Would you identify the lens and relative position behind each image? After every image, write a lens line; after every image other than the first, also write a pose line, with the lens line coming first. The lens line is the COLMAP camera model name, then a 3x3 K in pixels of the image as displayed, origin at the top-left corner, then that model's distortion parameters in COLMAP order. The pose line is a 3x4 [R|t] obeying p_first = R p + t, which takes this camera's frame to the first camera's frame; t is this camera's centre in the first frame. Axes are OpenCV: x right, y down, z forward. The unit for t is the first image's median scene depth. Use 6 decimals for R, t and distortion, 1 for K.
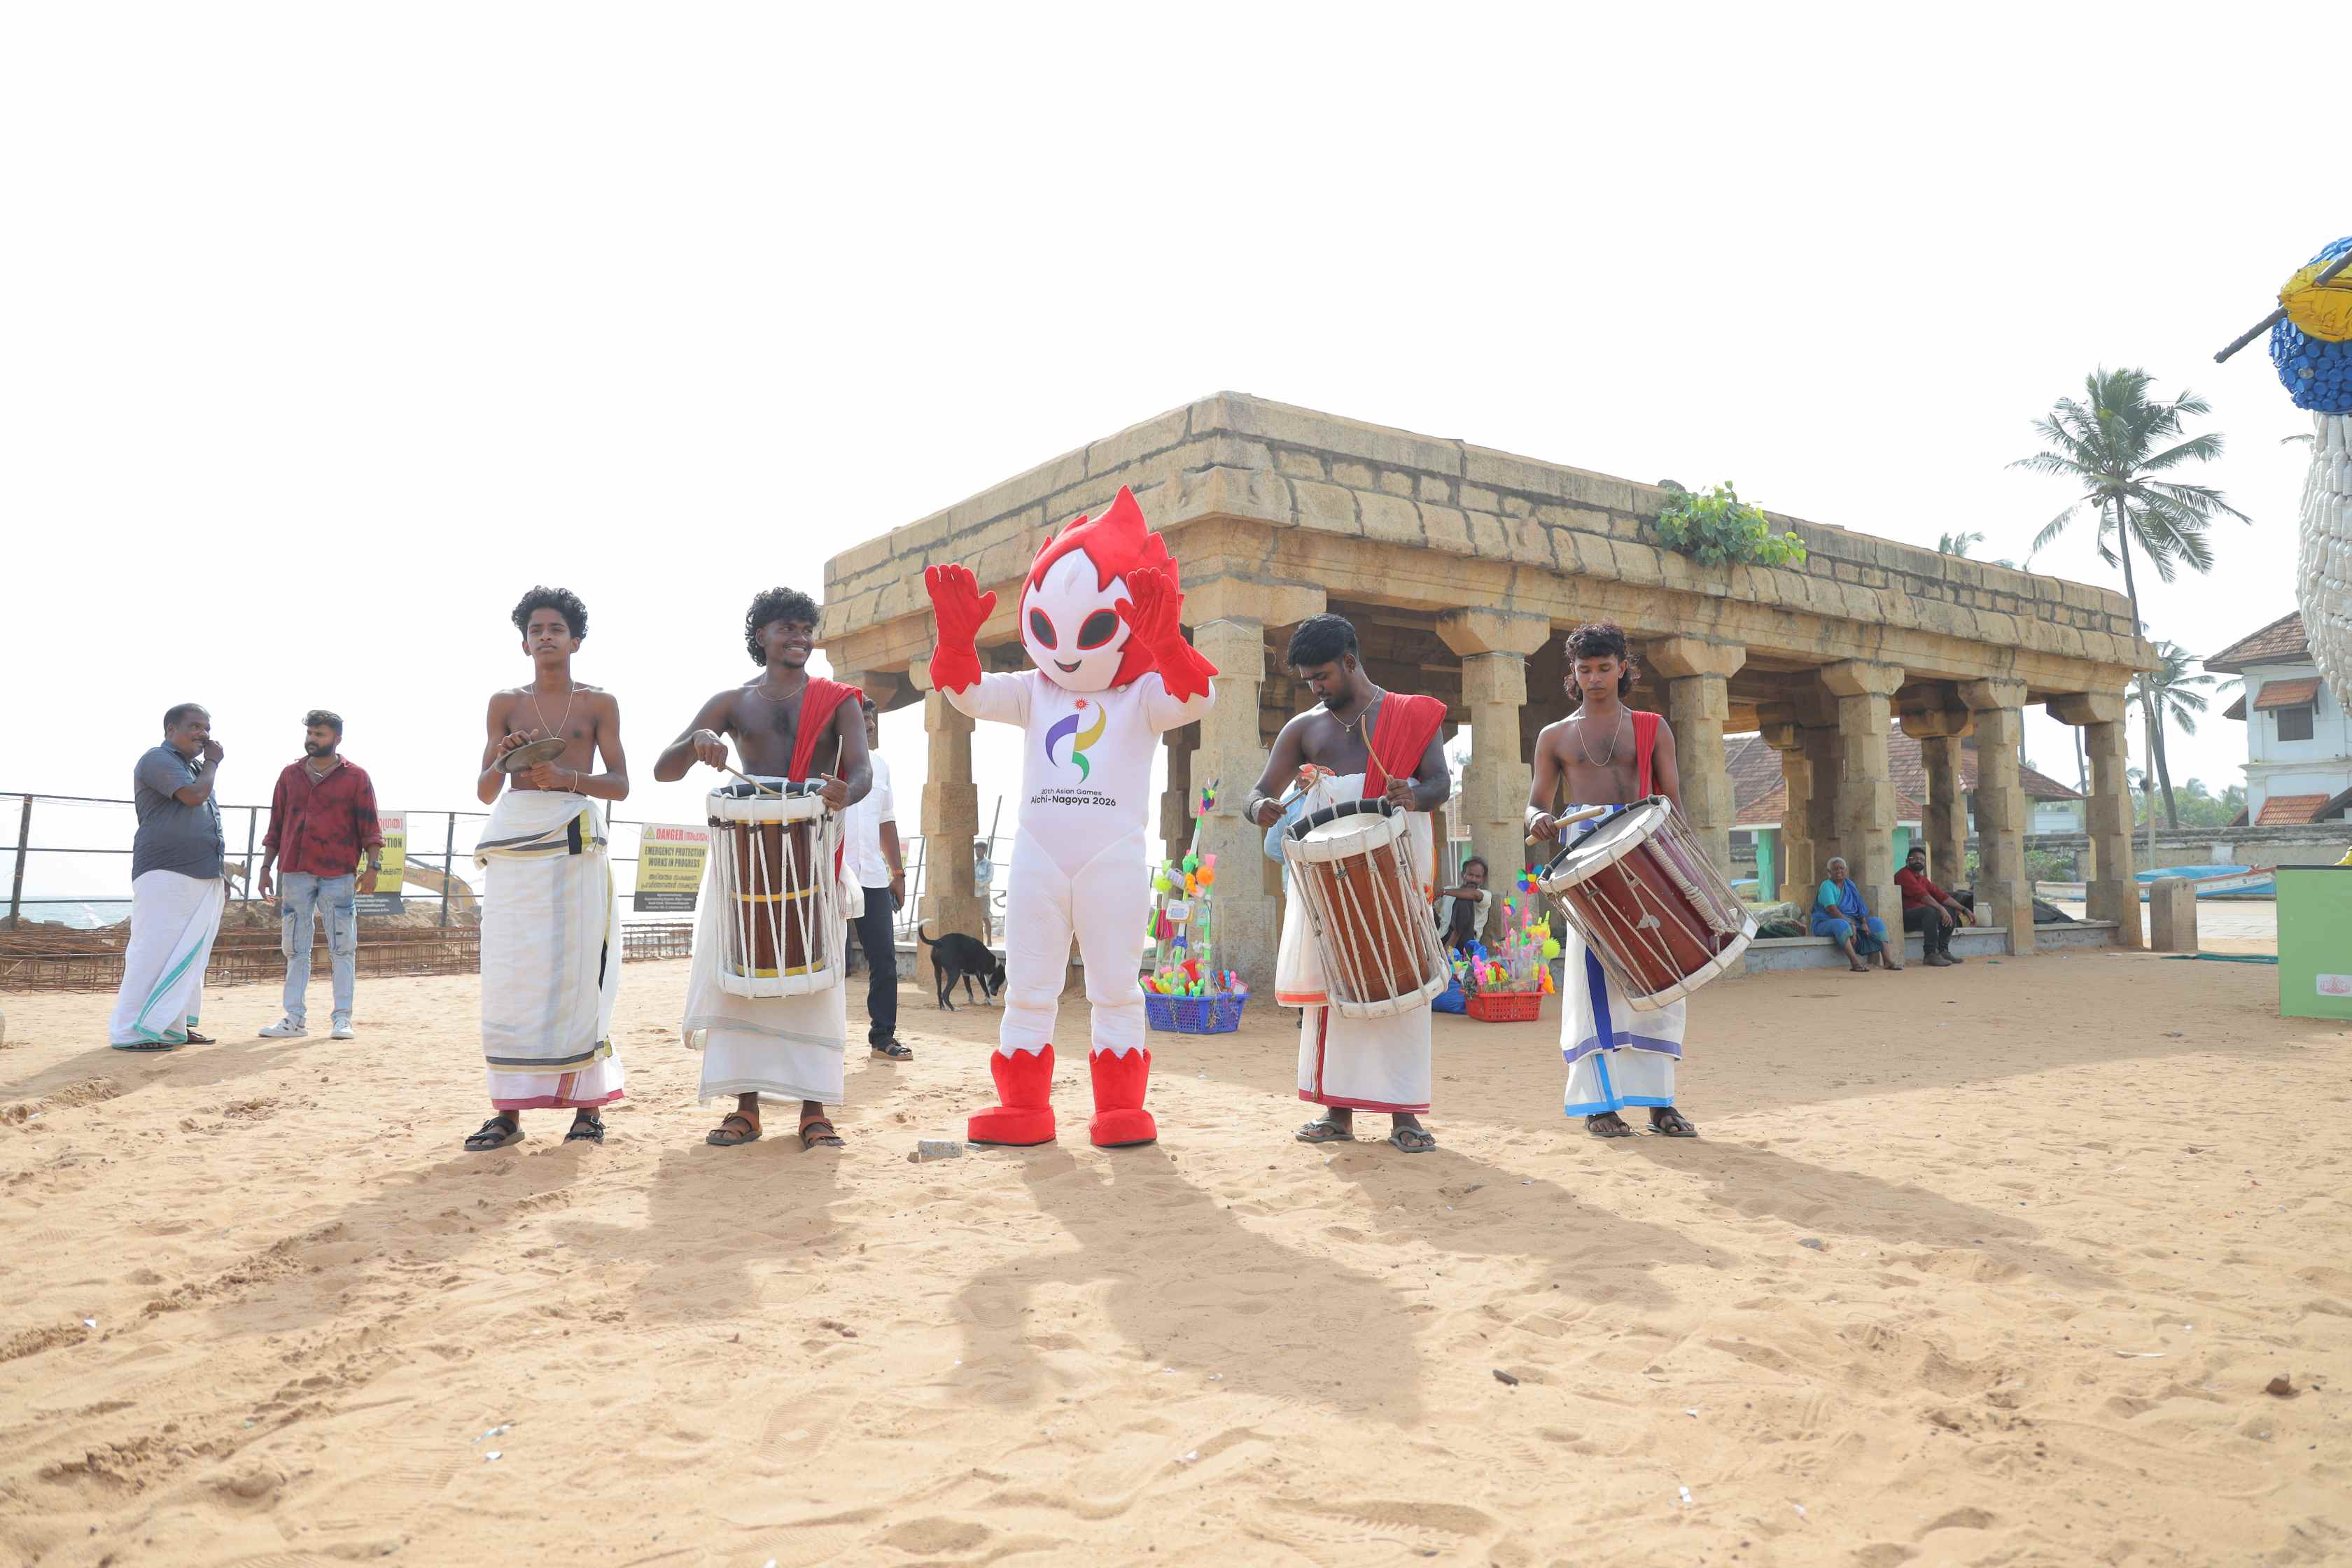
lens RADIAL K [[1611.2, 0, 1172.9], [0, 1611.2, 788.7], [0, 0, 1]] dist [-0.090000, 0.070367]
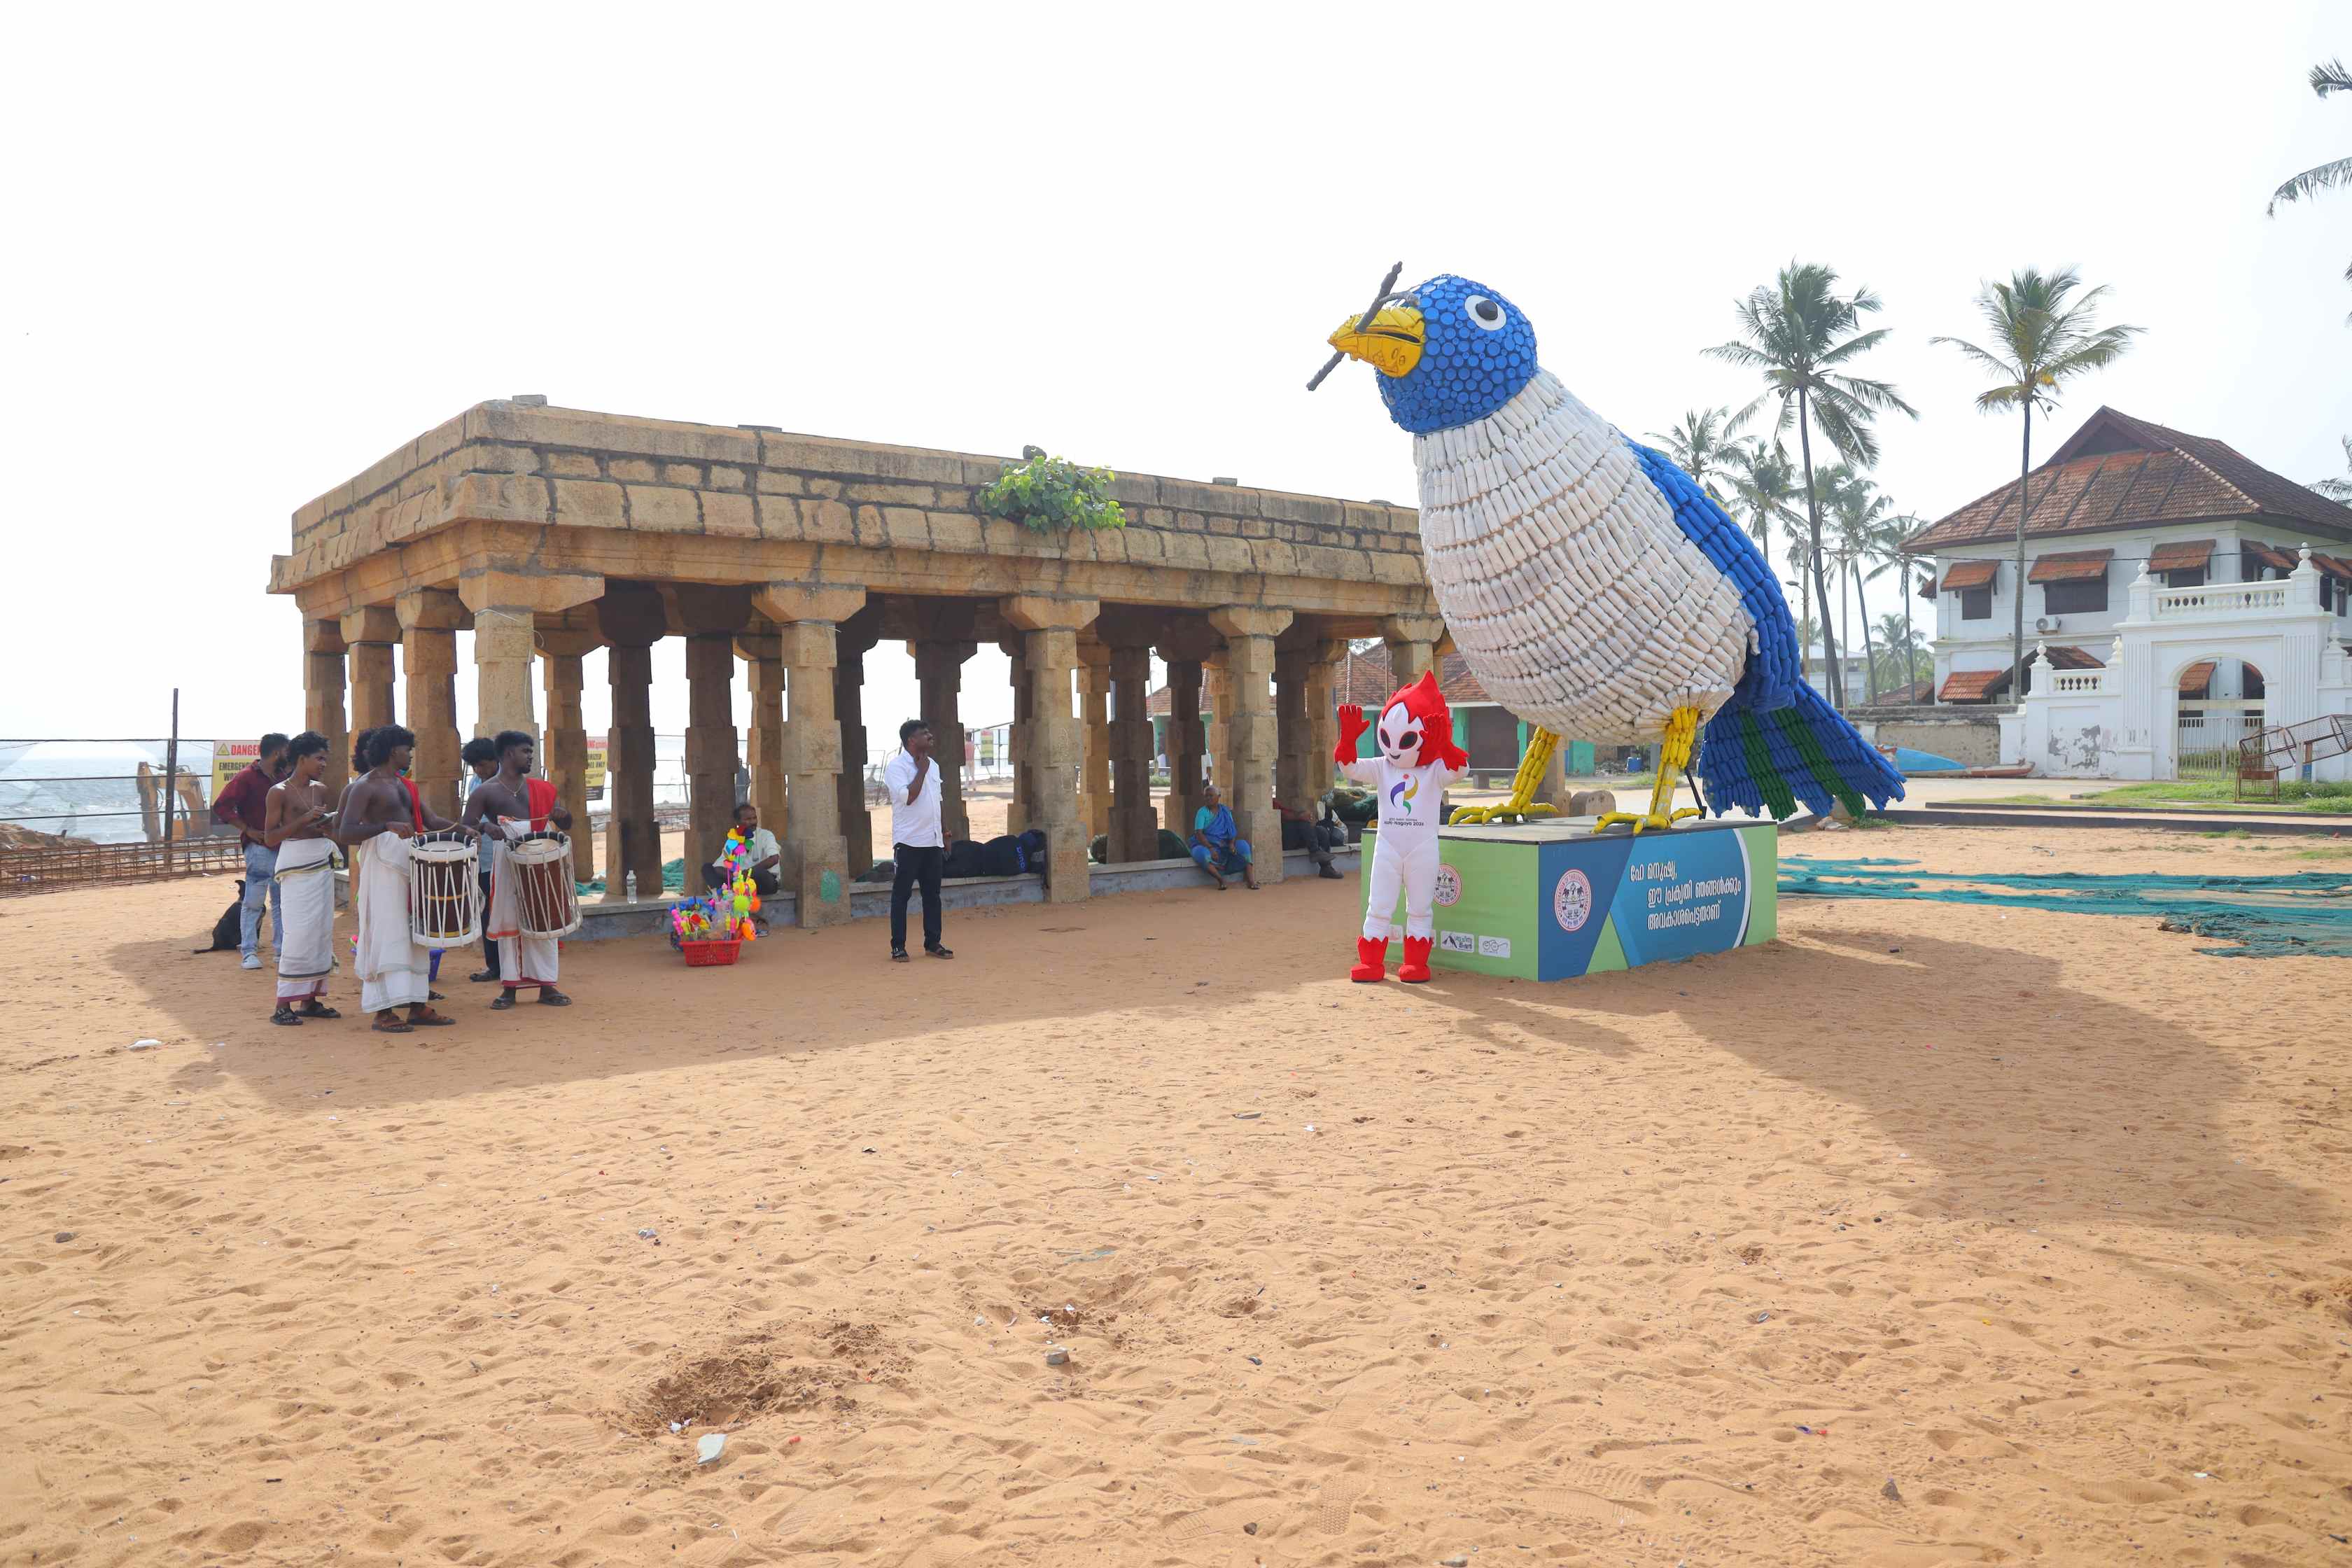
lens RADIAL K [[1611.8, 0, 1169.3], [0, 1611.8, 802.8], [0, 0, 1]] dist [-0.099863, 0.080303]
pose [[0.996851, -0.009248, 0.078756, 0.359099], [0.001178, 0.994794, 0.101899, -0.071215], [-0.079289, -0.101486, 0.991672, -0.132004]]
